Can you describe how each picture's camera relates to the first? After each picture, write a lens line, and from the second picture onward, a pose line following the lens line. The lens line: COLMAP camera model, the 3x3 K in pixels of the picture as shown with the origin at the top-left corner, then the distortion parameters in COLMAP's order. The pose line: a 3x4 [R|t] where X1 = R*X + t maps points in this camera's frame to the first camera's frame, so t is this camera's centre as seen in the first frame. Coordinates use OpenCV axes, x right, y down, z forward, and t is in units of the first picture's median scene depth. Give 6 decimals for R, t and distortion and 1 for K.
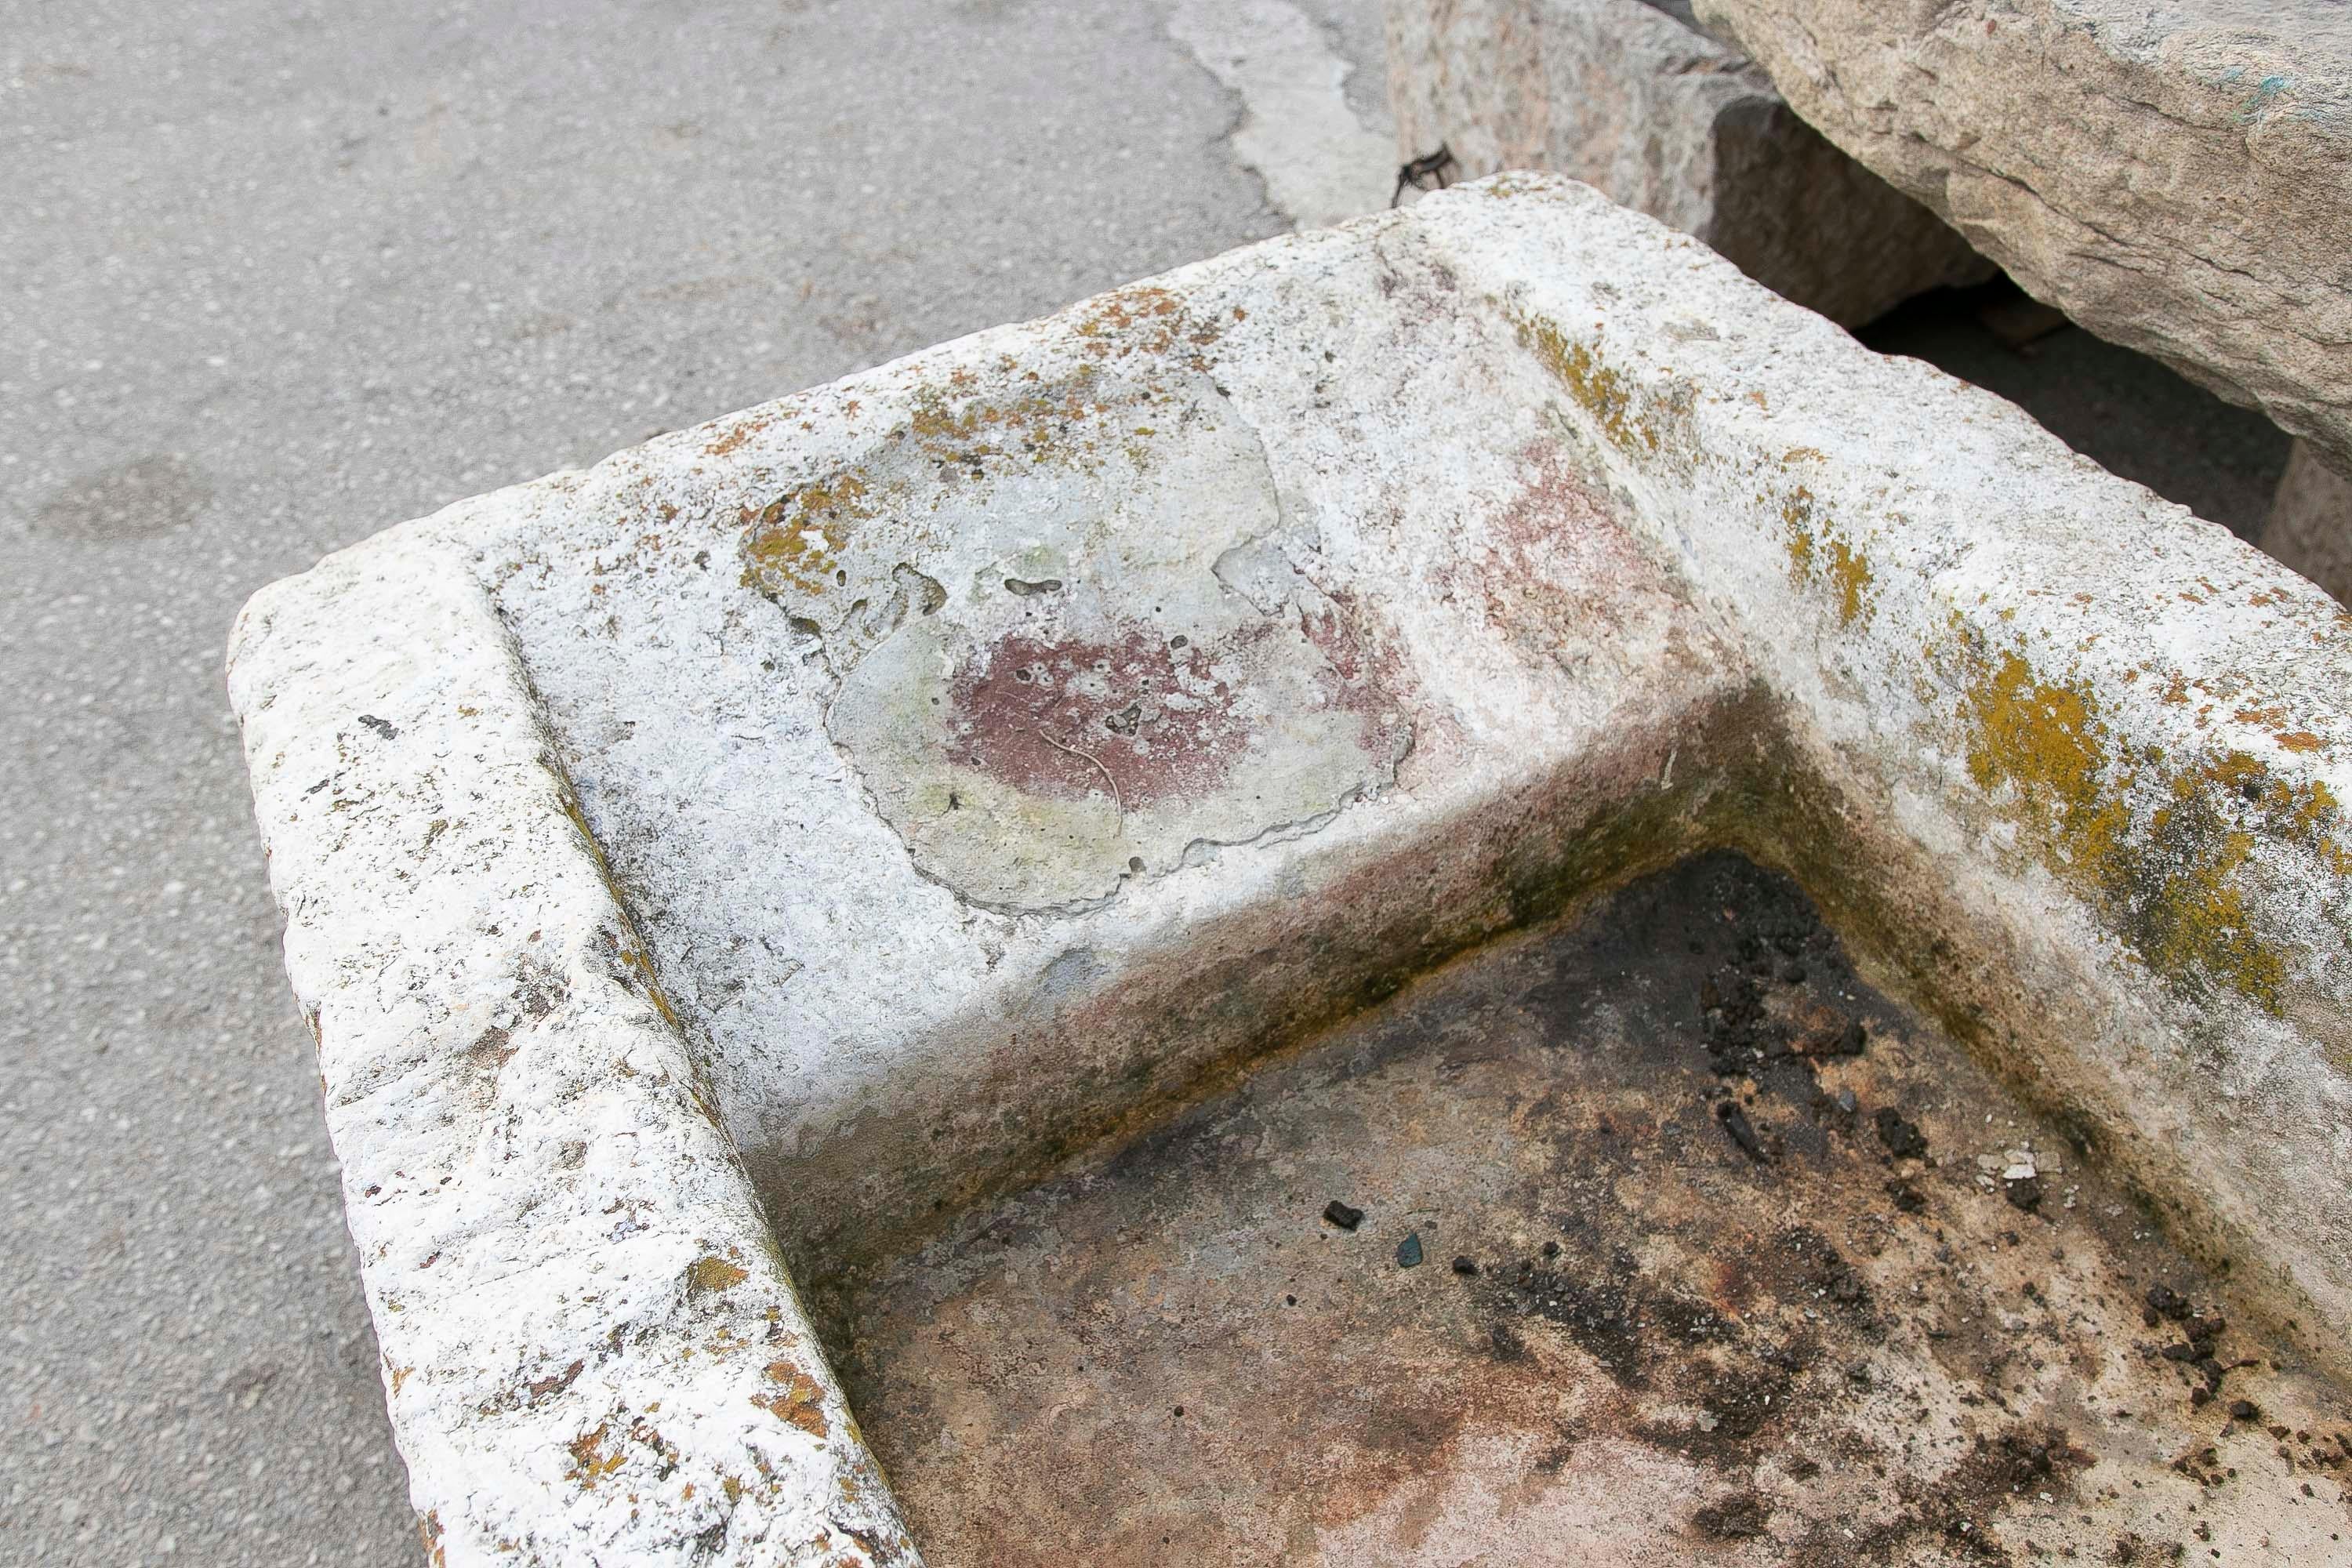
lens RADIAL K [[1949.8, 0, 1161.4], [0, 1949.8, 784.8], [0, 0, 1]] dist [-0.097847, 0.078638]
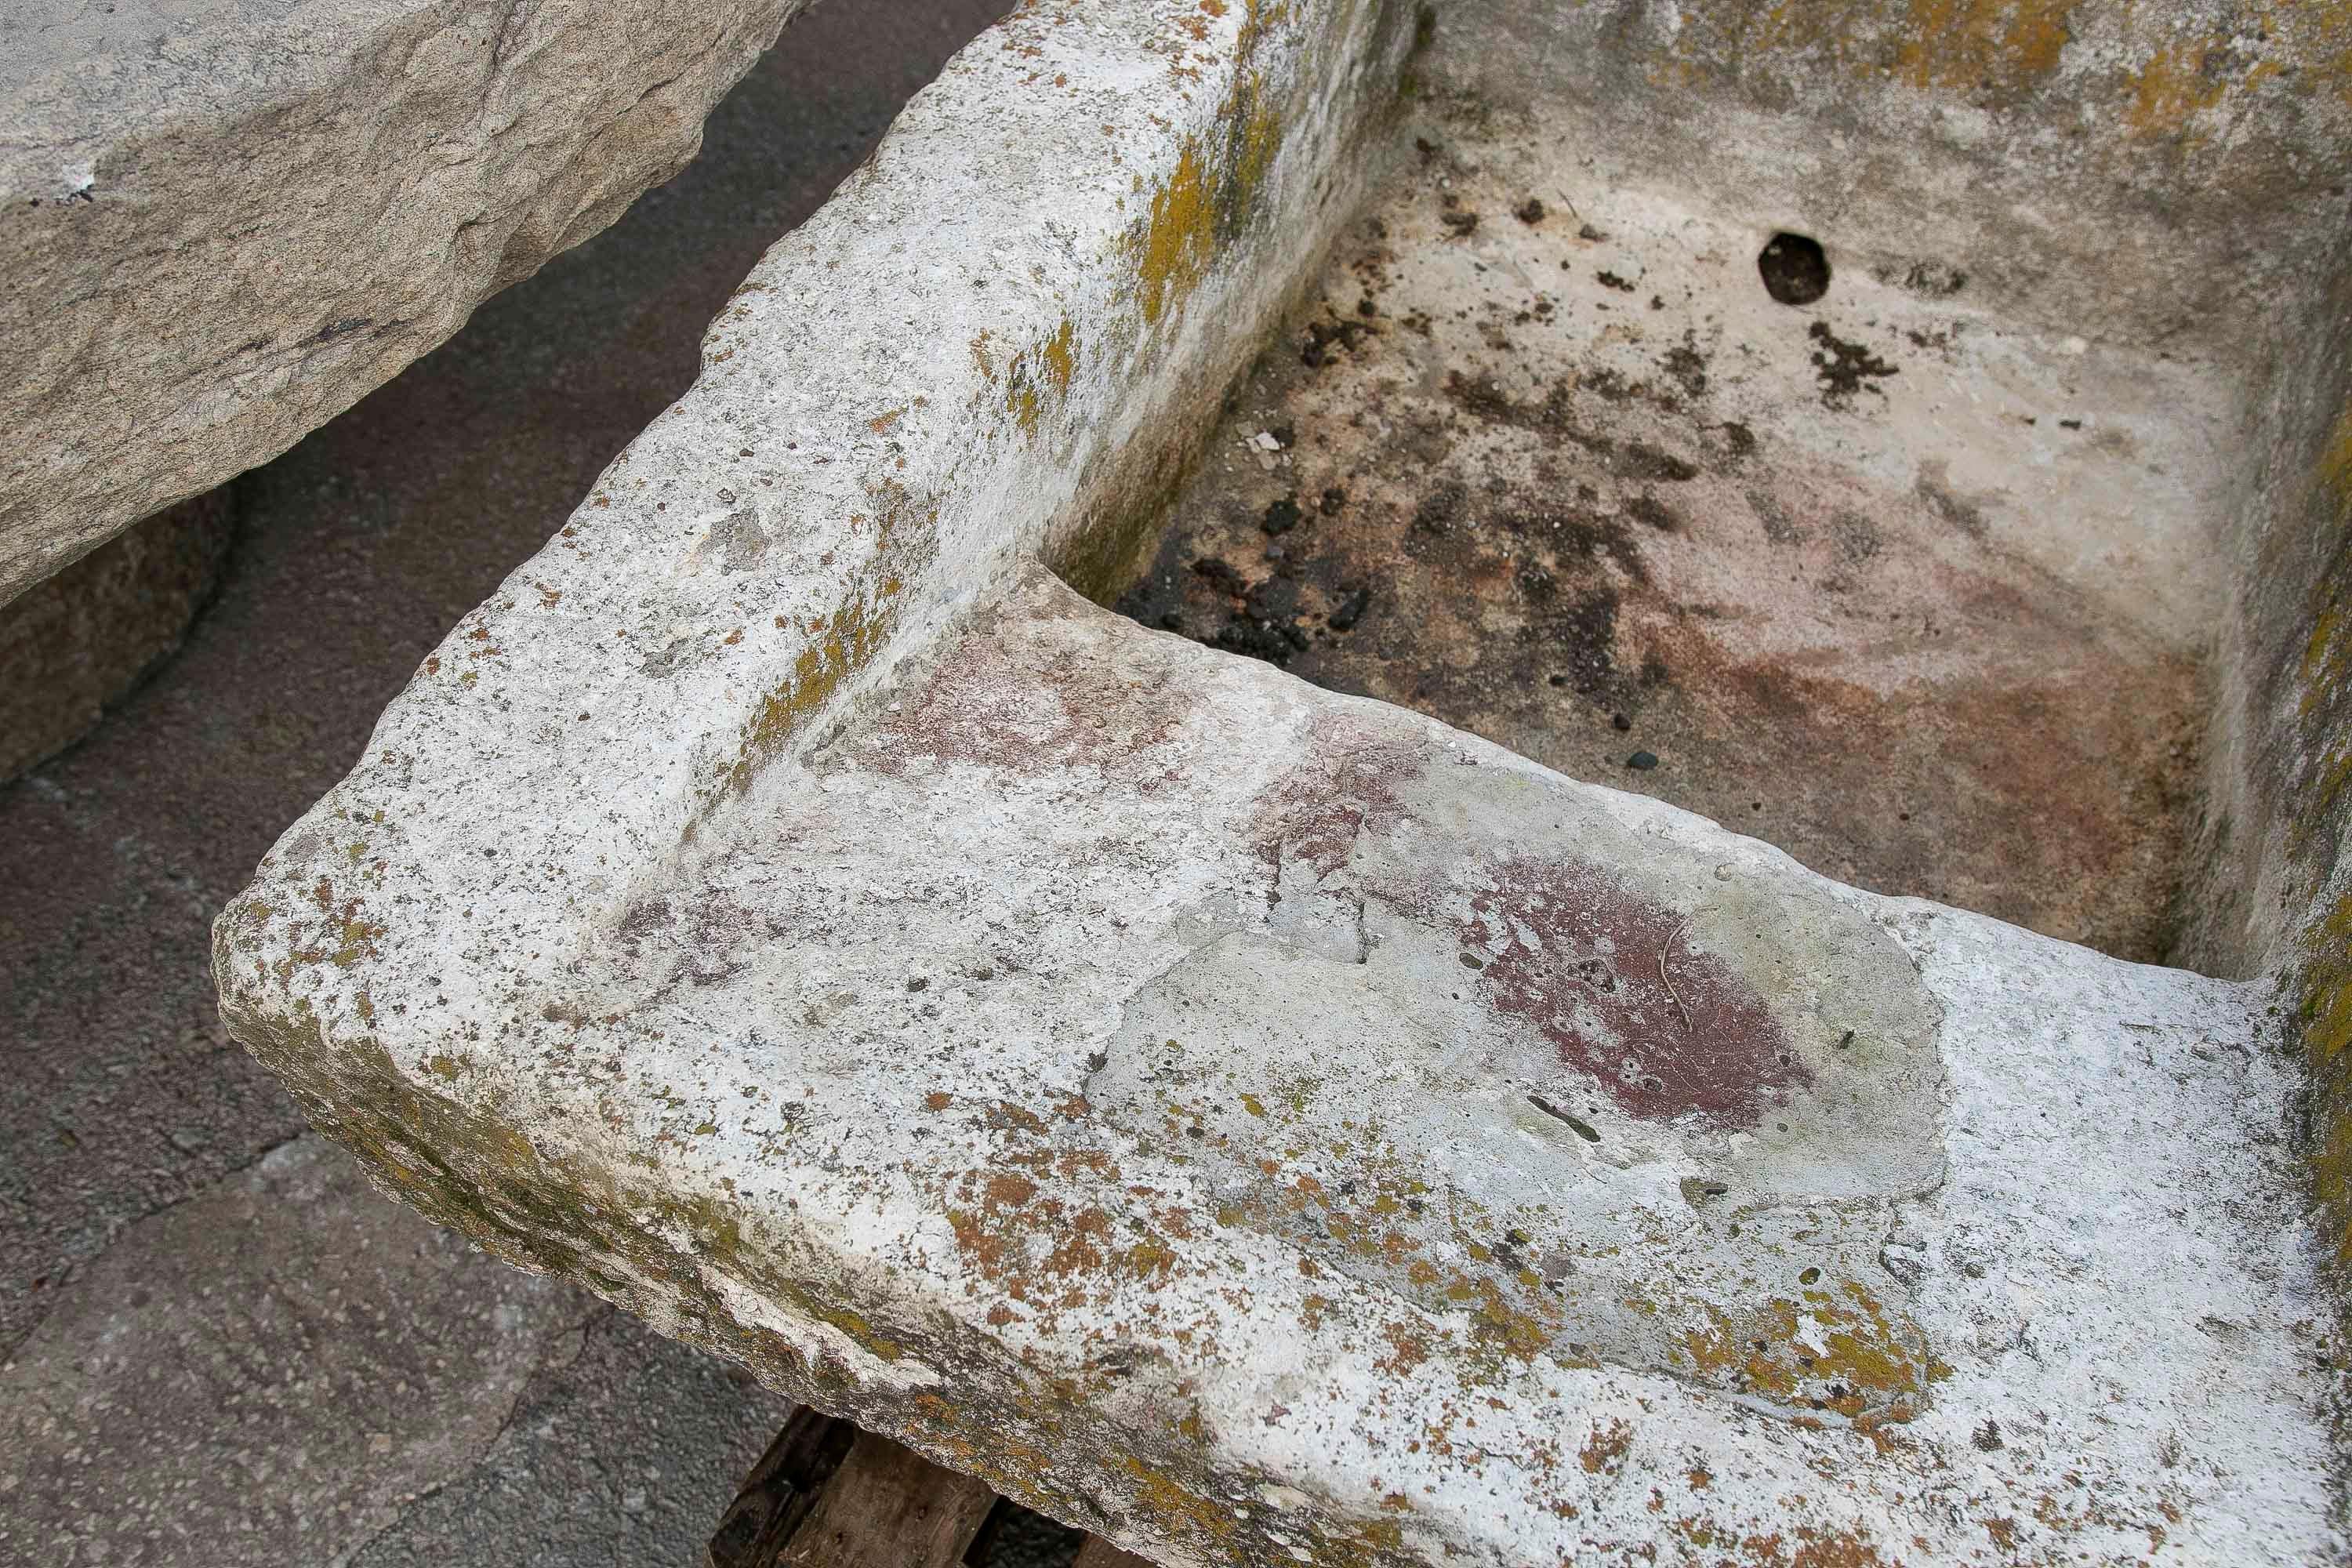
lens RADIAL K [[1949.8, 0, 1161.4], [0, 1949.8, 784.8], [0, 0, 1]] dist [-0.097847, 0.078638]
pose [[-0.617274, -0.593754, 0.516168, -0.281906], [0.542989, 0.153252, 0.825637, -0.821162], [-0.569329, 0.789918, 0.227803, 0.913504]]
